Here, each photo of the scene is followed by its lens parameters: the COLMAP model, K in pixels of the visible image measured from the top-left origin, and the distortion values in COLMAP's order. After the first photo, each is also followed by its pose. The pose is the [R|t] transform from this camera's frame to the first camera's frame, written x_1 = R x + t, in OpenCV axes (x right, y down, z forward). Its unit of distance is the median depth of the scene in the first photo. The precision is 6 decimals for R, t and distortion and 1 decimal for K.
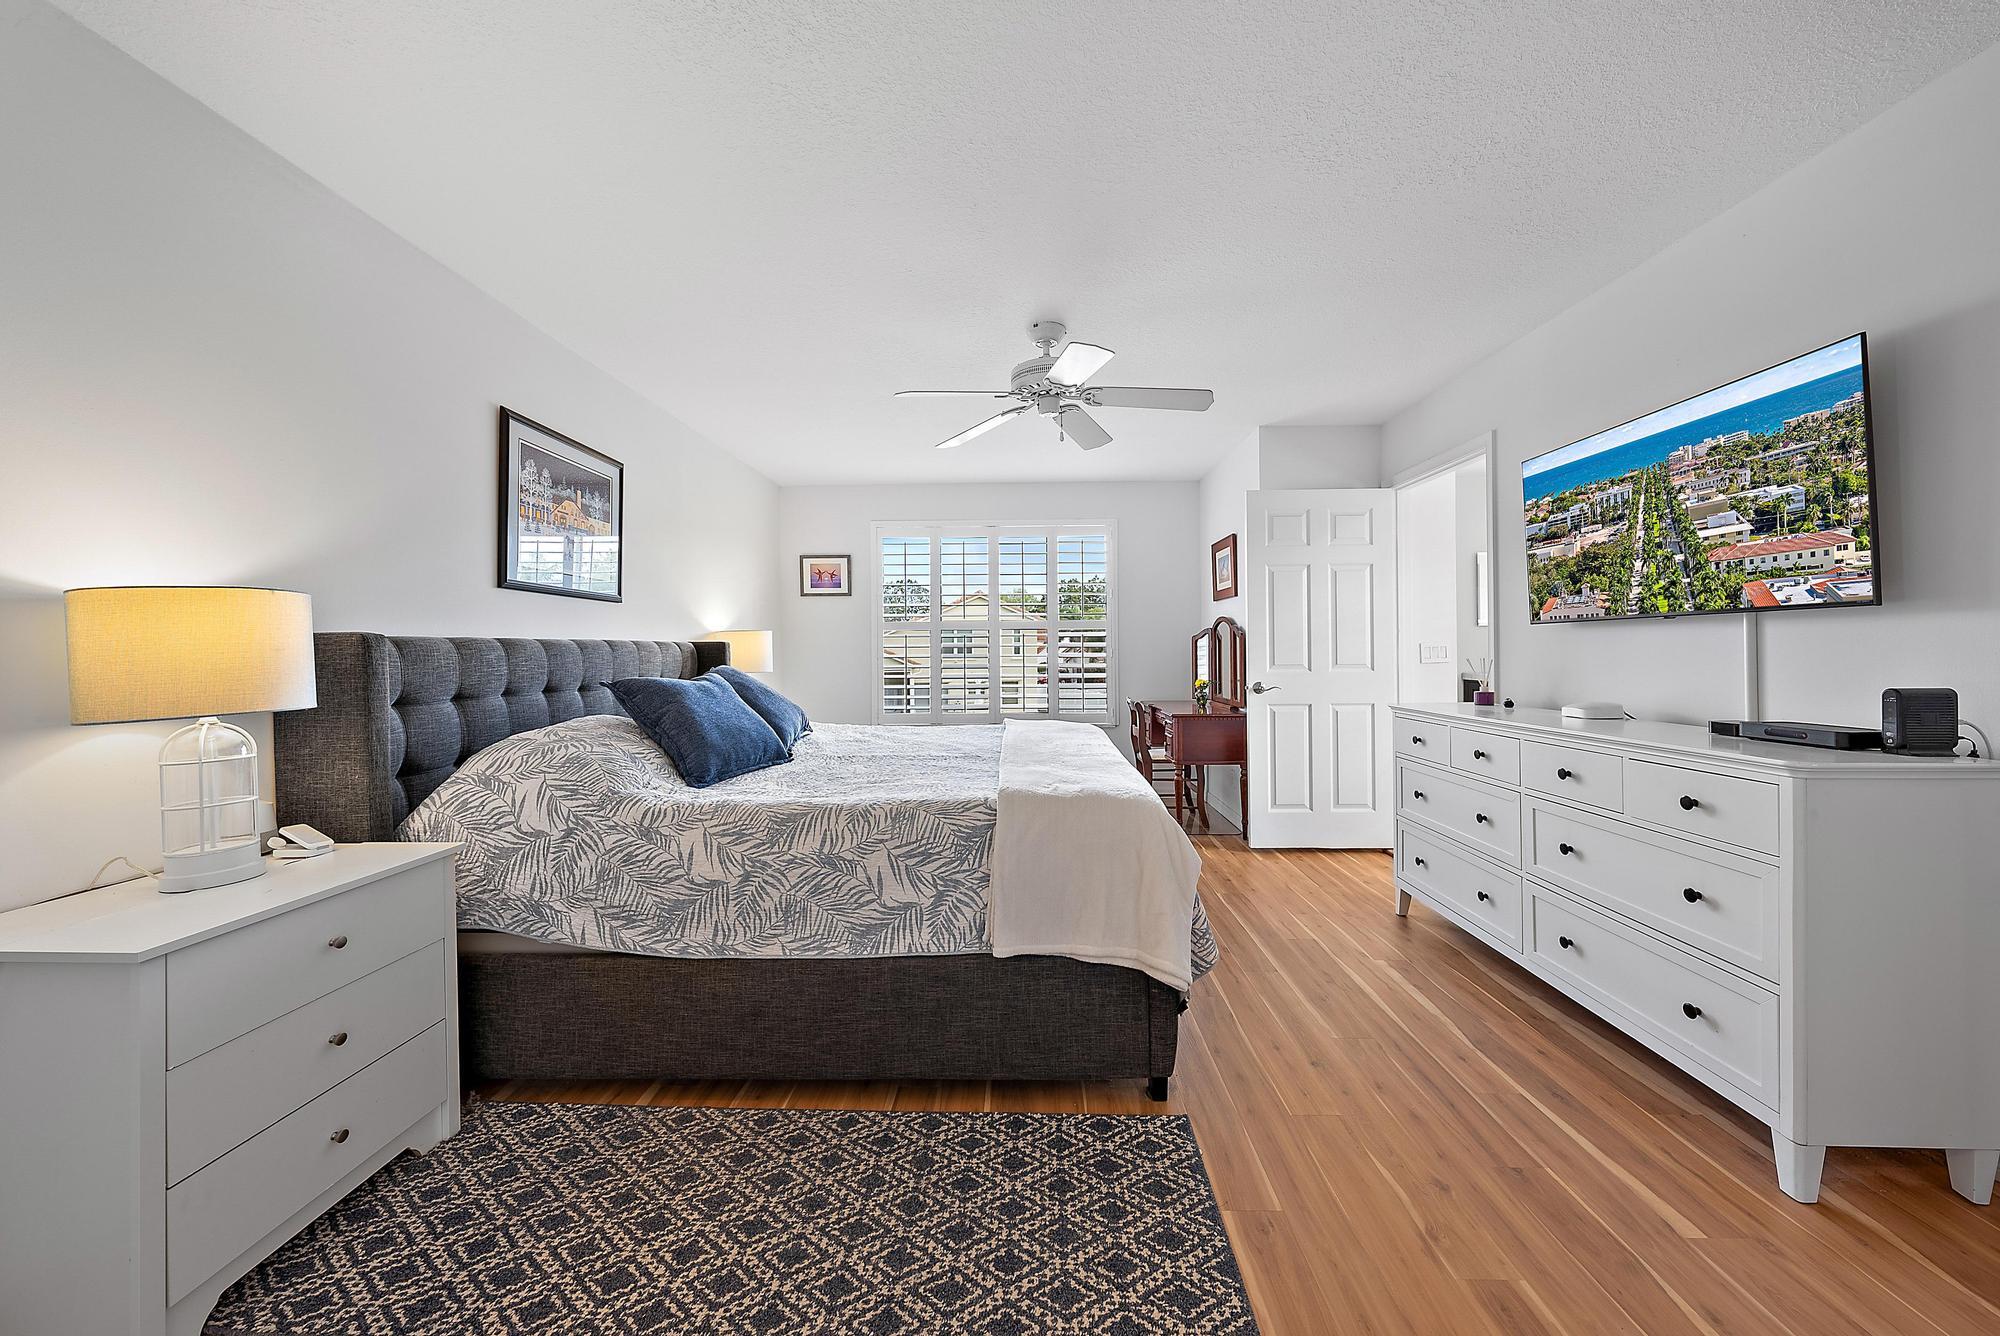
lens RADIAL K [[680.5, 0, 1006.8], [0, 680.5, 648.9], [0, 0, 1]] dist [-0.006266, 0.001279]
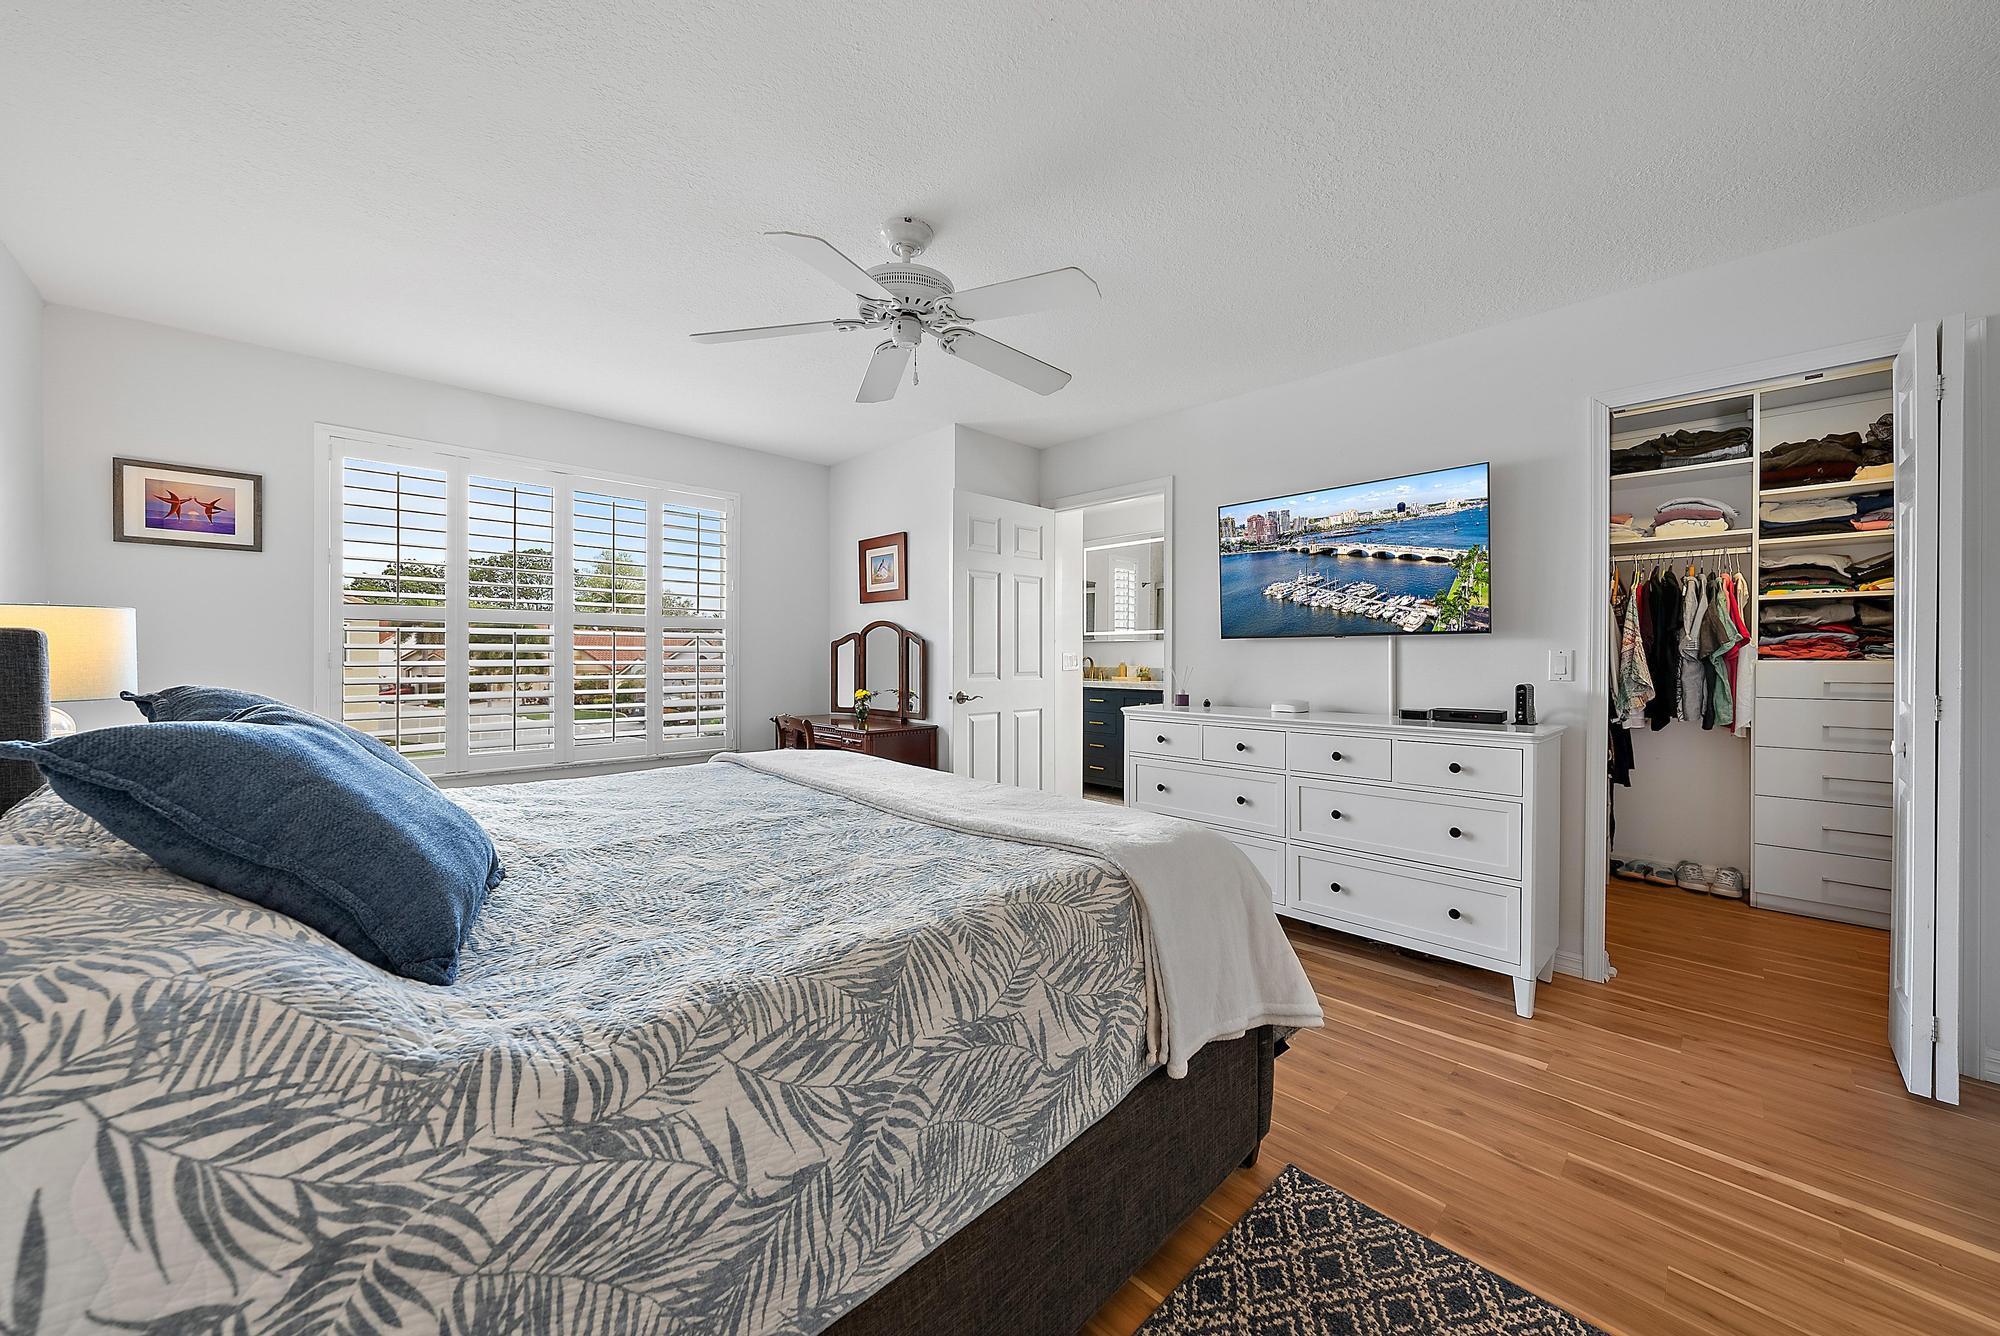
lens RADIAL K [[708.3, 0, 1003.9], [0, 708.3, 658.2], [0, 0, 1]] dist [-0.005826, 0.000183]
pose [[0.704097, 0.007466, 0.710064, -0.655676], [-0.009407, 0.999955, -0.001186, 0.006420], [-0.710041, -0.005844, 0.704136, 0.576138]]
